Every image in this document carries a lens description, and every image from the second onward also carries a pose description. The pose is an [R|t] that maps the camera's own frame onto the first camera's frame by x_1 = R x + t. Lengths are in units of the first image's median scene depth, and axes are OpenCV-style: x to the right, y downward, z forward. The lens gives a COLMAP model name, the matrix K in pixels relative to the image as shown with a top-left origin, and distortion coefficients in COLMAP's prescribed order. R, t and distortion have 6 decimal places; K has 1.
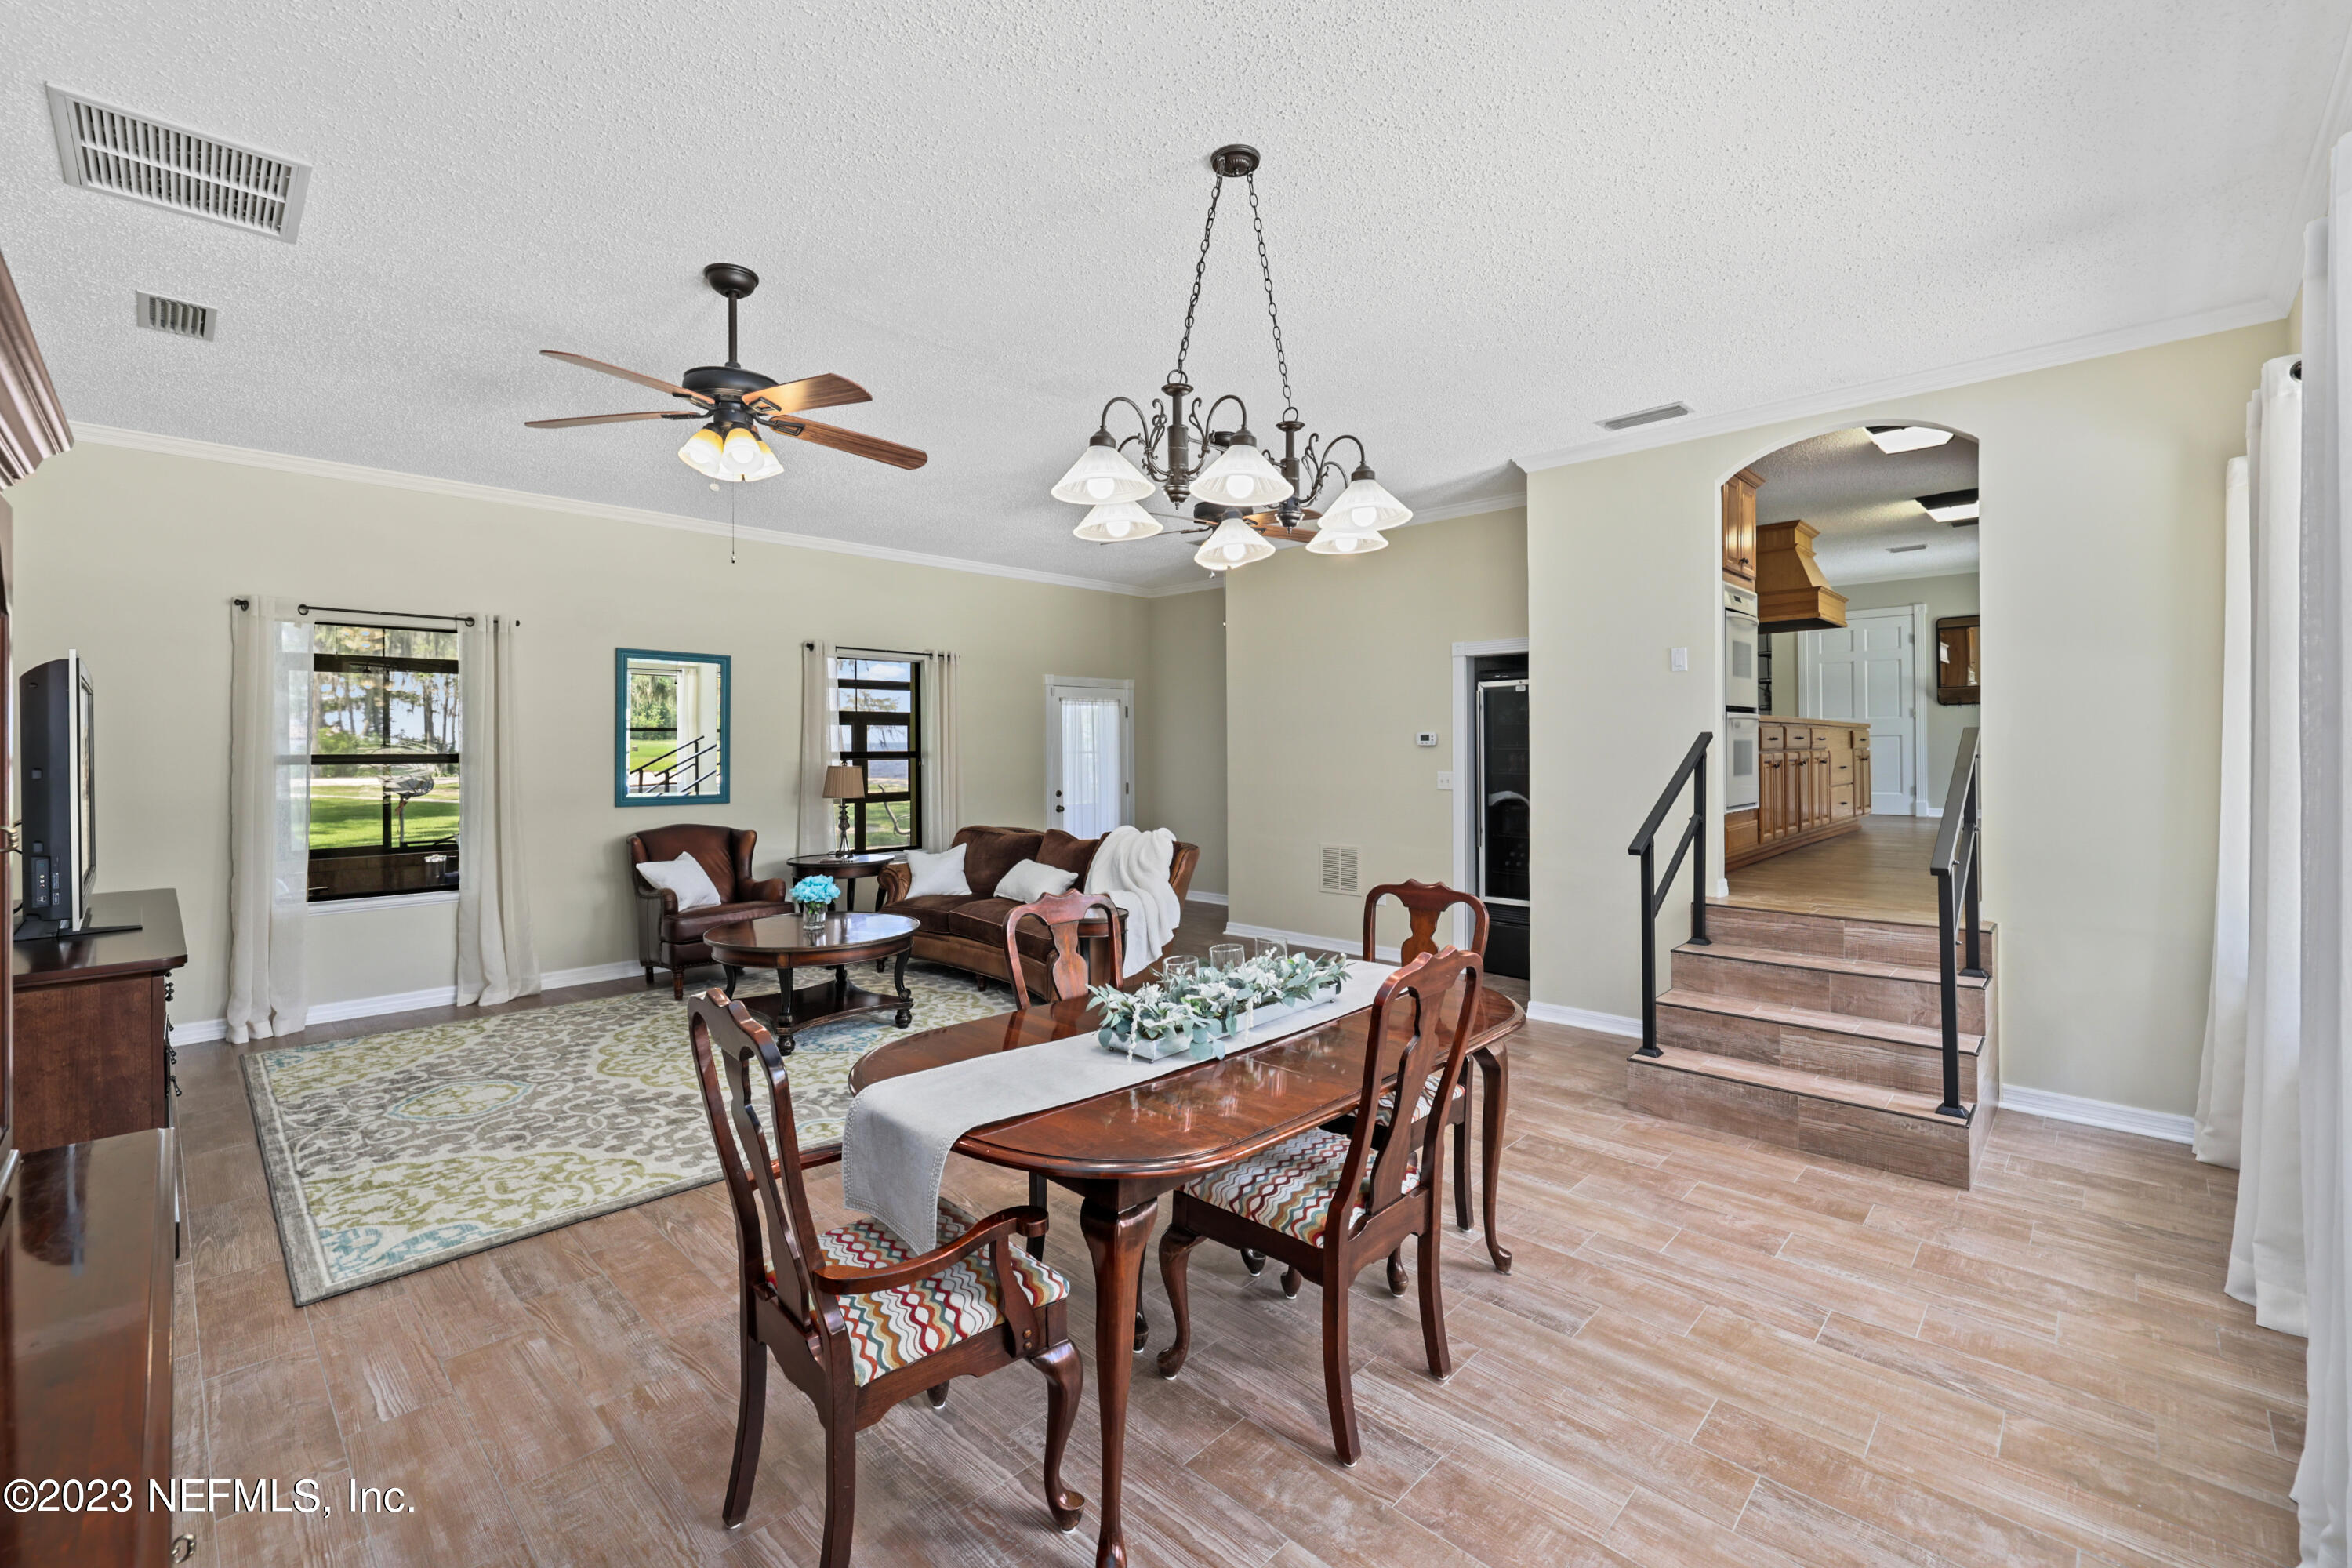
lens RADIAL K [[991.6, 0, 1174.1], [0, 991.6, 762.9], [0, 0, 1]] dist [0.000236, -0.000458]
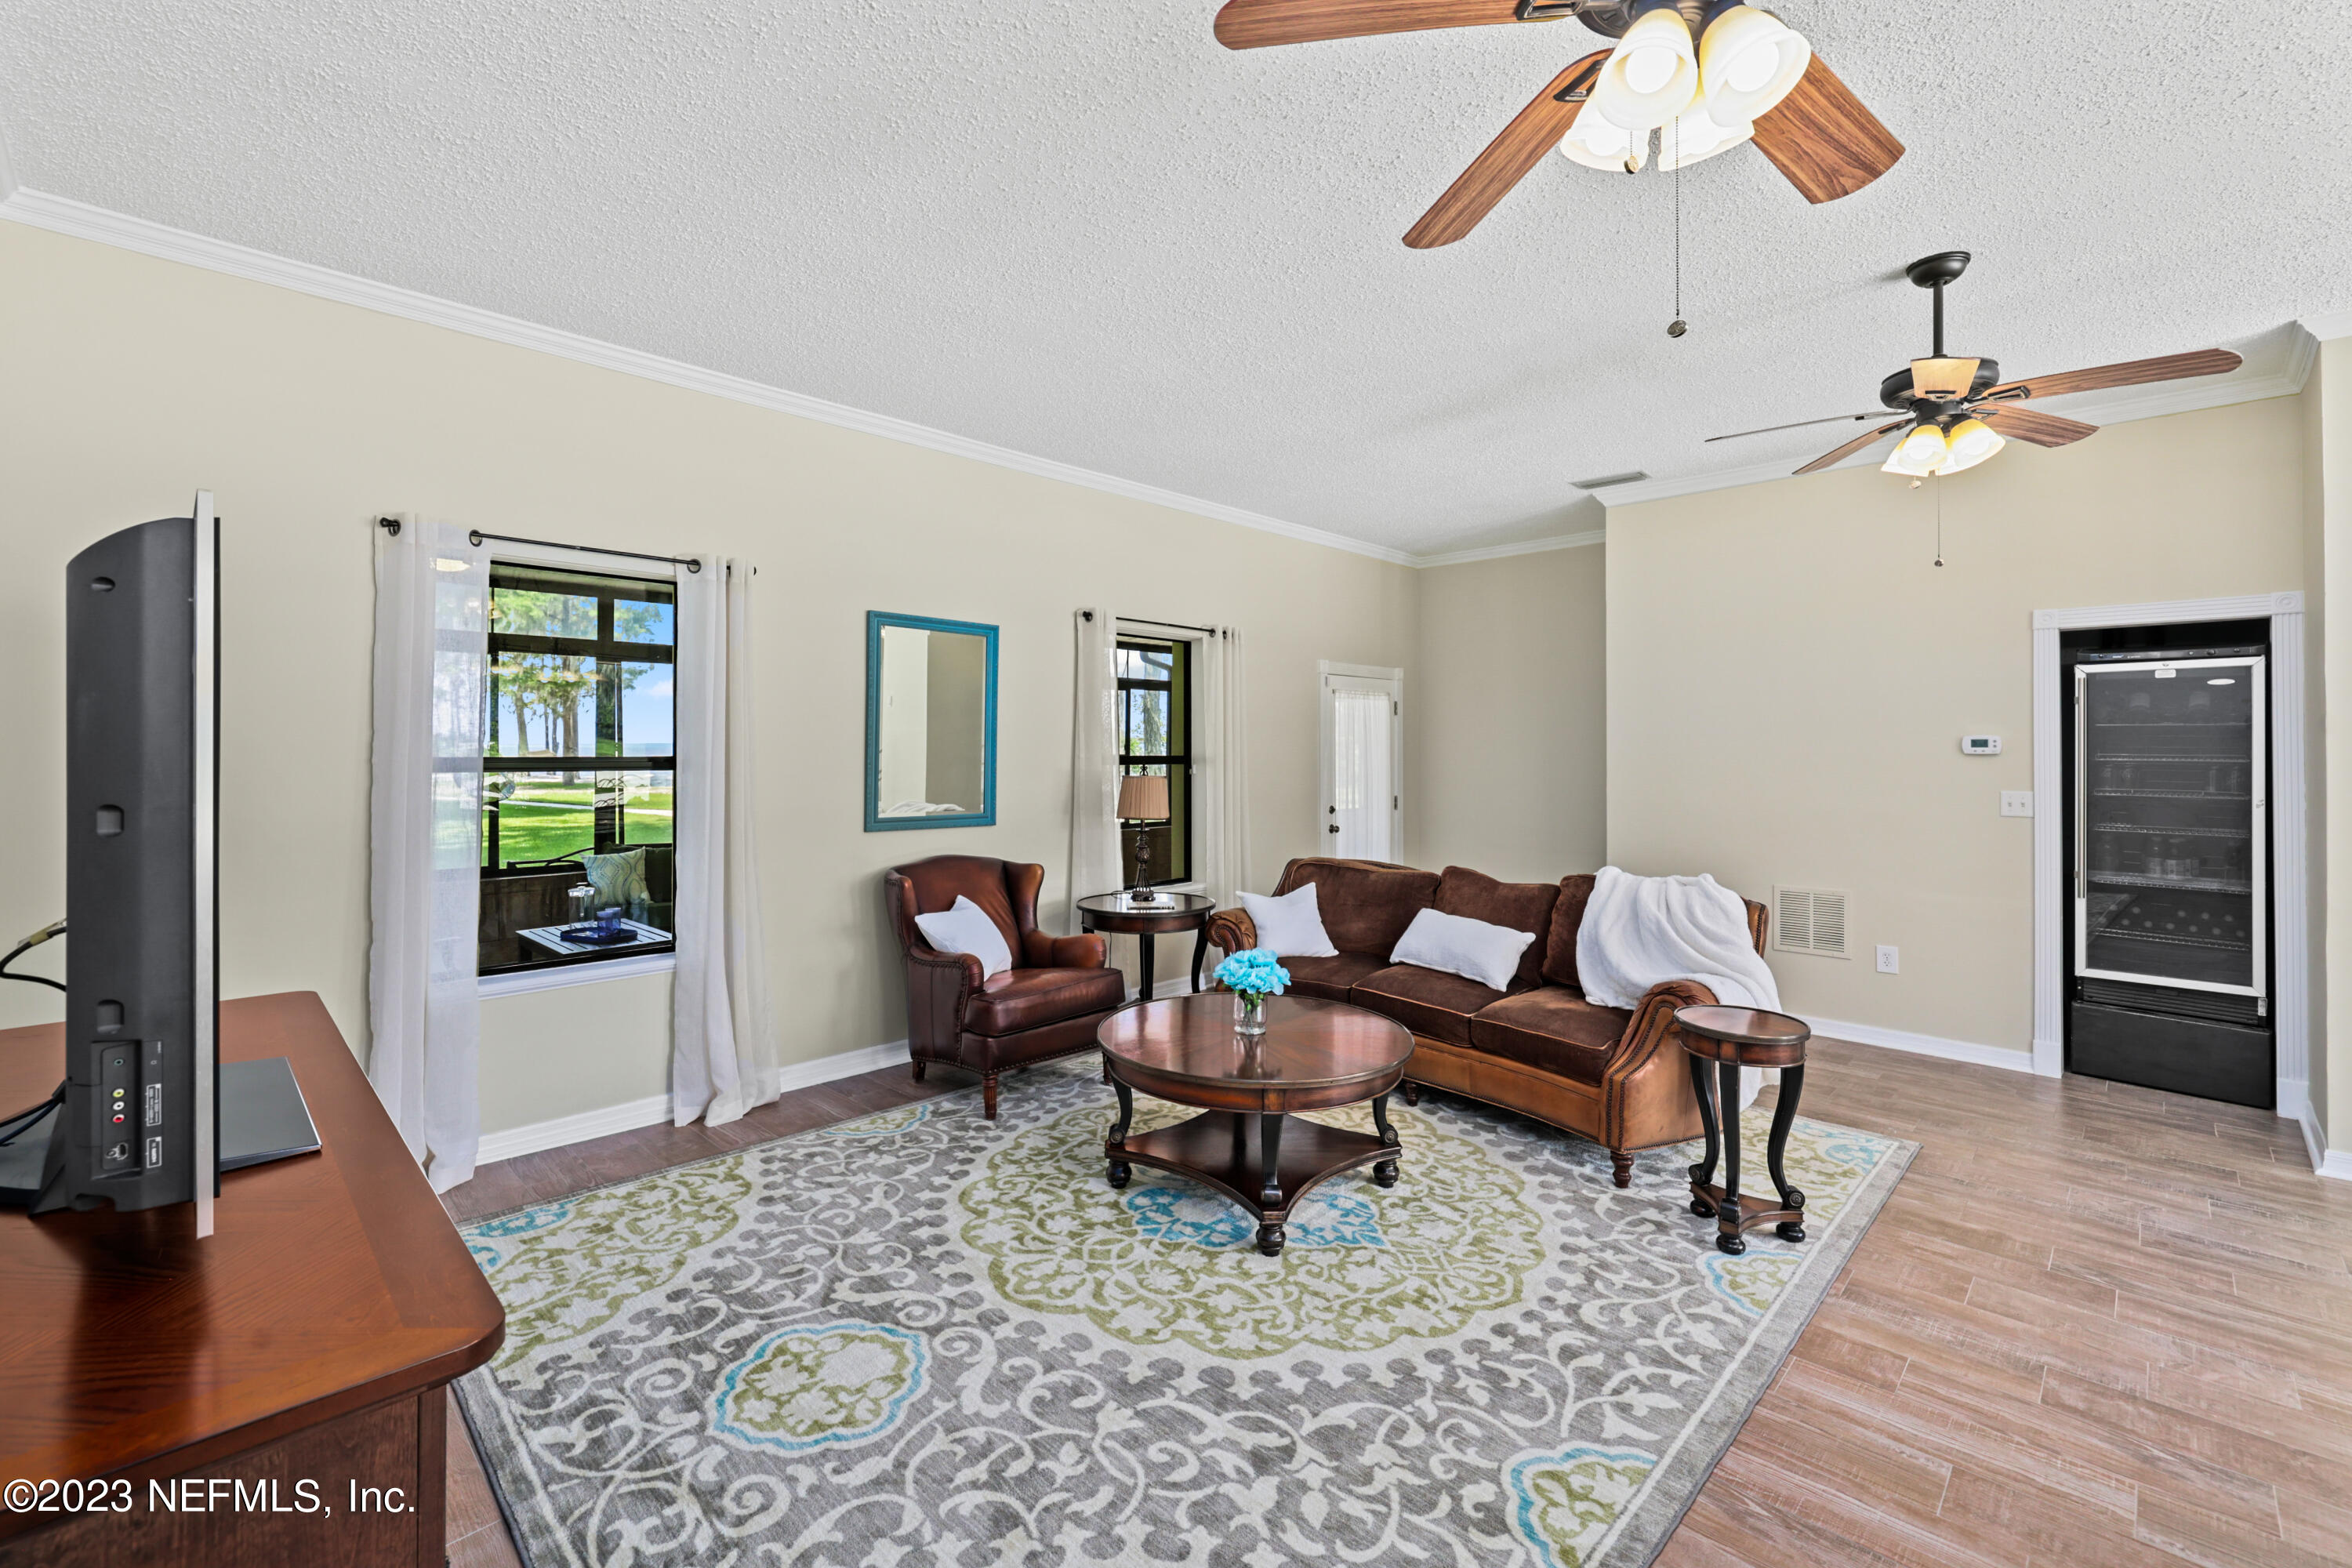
lens RADIAL K [[991.6, 0, 1168.1], [0, 991.6, 759.2], [0, 0, 1]] dist [0.000236, -0.000458]
pose [[0.999878, 0.007666, -0.013620, -0.413222], [-0.007741, 0.999955, -0.005478, -0.007336], [0.013577, 0.005583, 0.999892, 0.351577]]
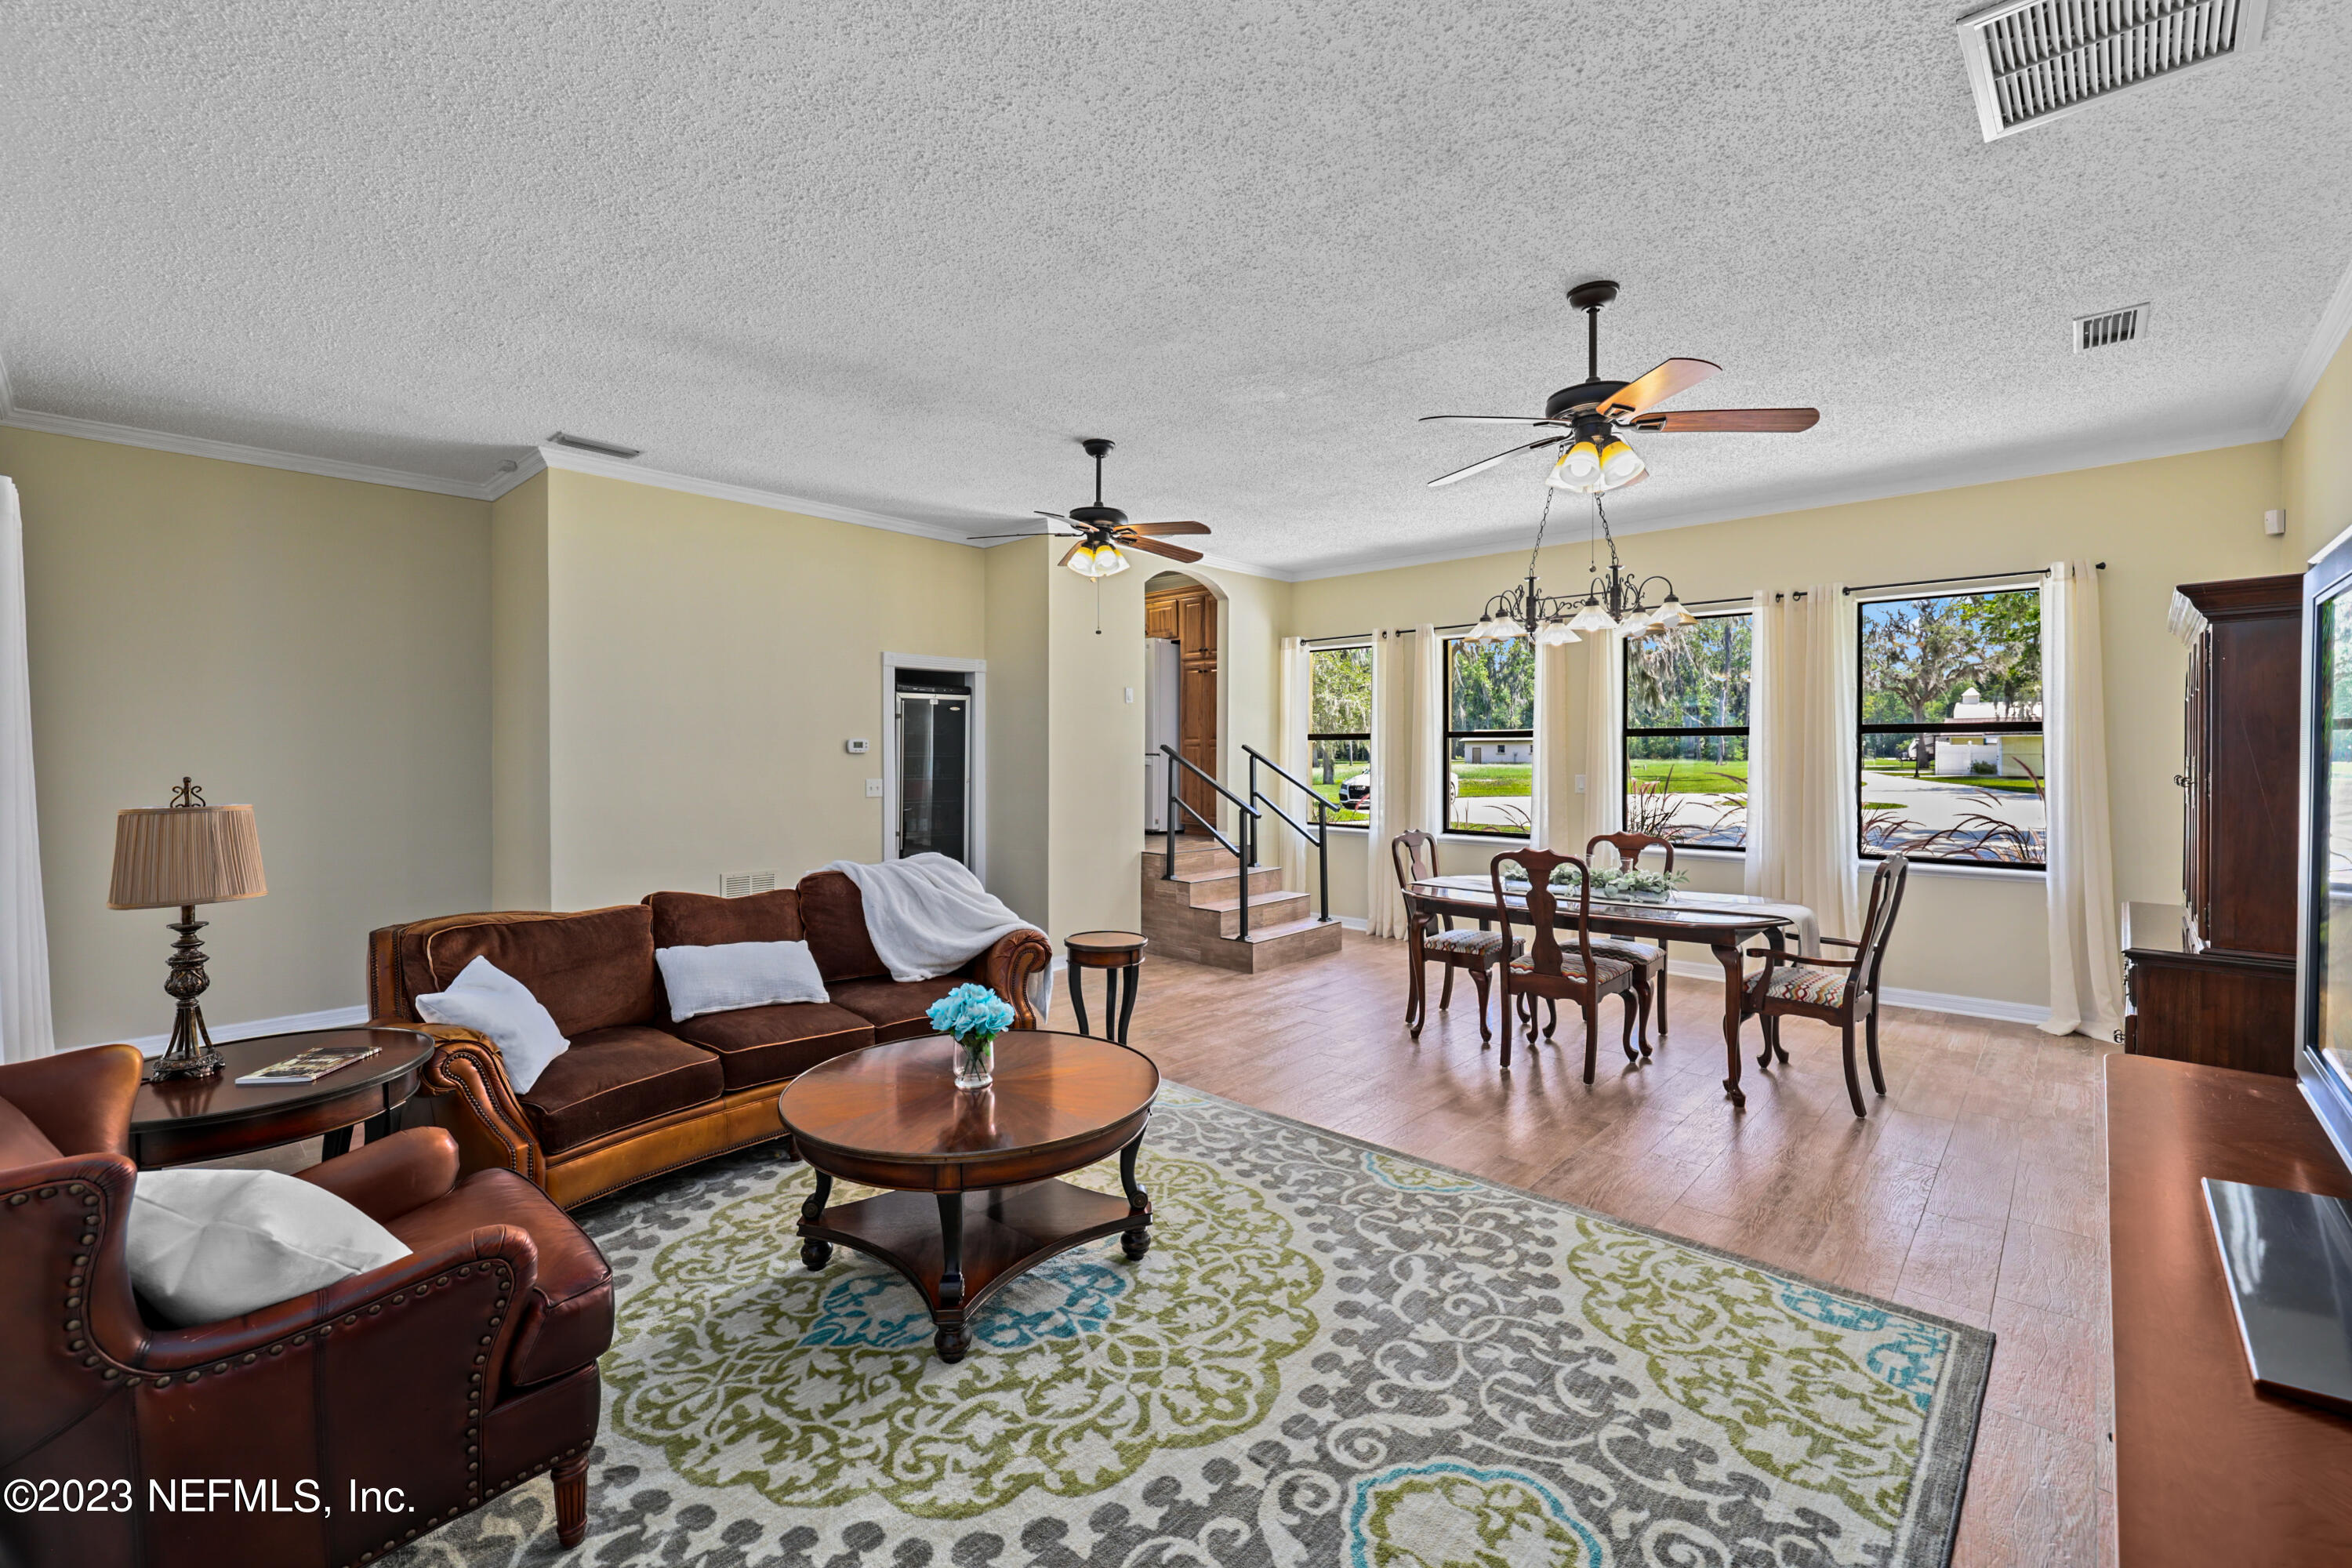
lens RADIAL K [[991.6, 0, 1162.7], [0, 991.6, 761.1], [0, 0, 1]] dist [0.000236, -0.000458]
pose [[-0.013941, -0.004470, 0.999893, -0.915984], [0.019073, 0.999807, 0.004735, -0.010120], [-0.999721, 0.019137, -0.013853, 0.905779]]
